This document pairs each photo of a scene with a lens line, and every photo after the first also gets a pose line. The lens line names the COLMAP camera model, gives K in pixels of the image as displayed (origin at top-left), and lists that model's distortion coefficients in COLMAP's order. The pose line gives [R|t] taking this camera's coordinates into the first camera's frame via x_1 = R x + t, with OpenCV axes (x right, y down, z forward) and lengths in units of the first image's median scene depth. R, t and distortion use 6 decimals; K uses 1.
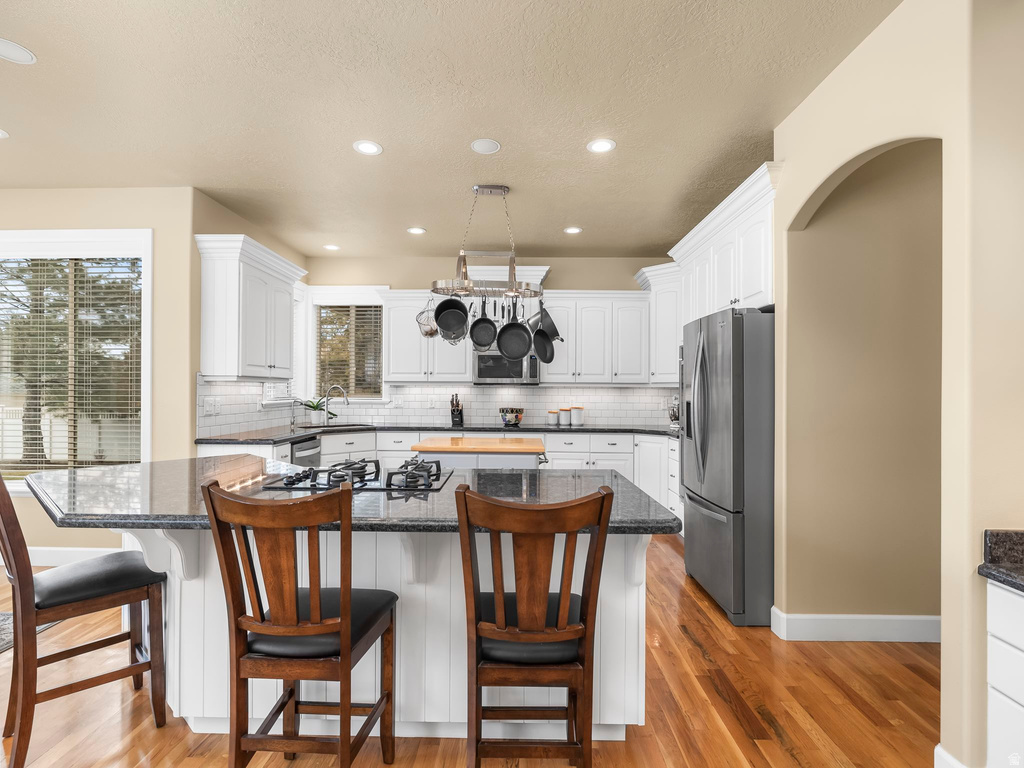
lens RADIAL K [[498.7, 0, 506.2], [0, 498.7, 393.4], [0, 0, 1]] dist [-0.001864, 0.000025]
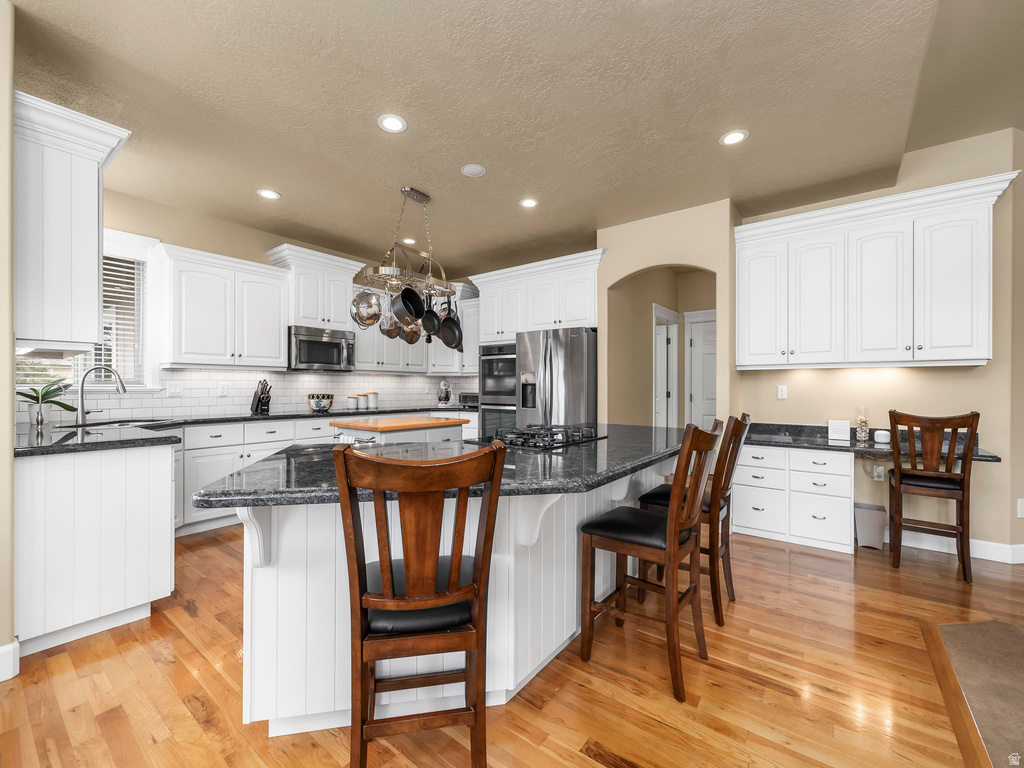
lens RADIAL K [[433.4, 0, 506.4], [0, 433.4, 382.4], [0, 0, 1]] dist [-0.002969, -0.000440]
pose [[0.587679, 0.002941, 0.809089, -0.489445], [0.006653, 0.999942, -0.008467, 0.015970], [-0.809067, 0.010359, 0.587625, 0.185467]]
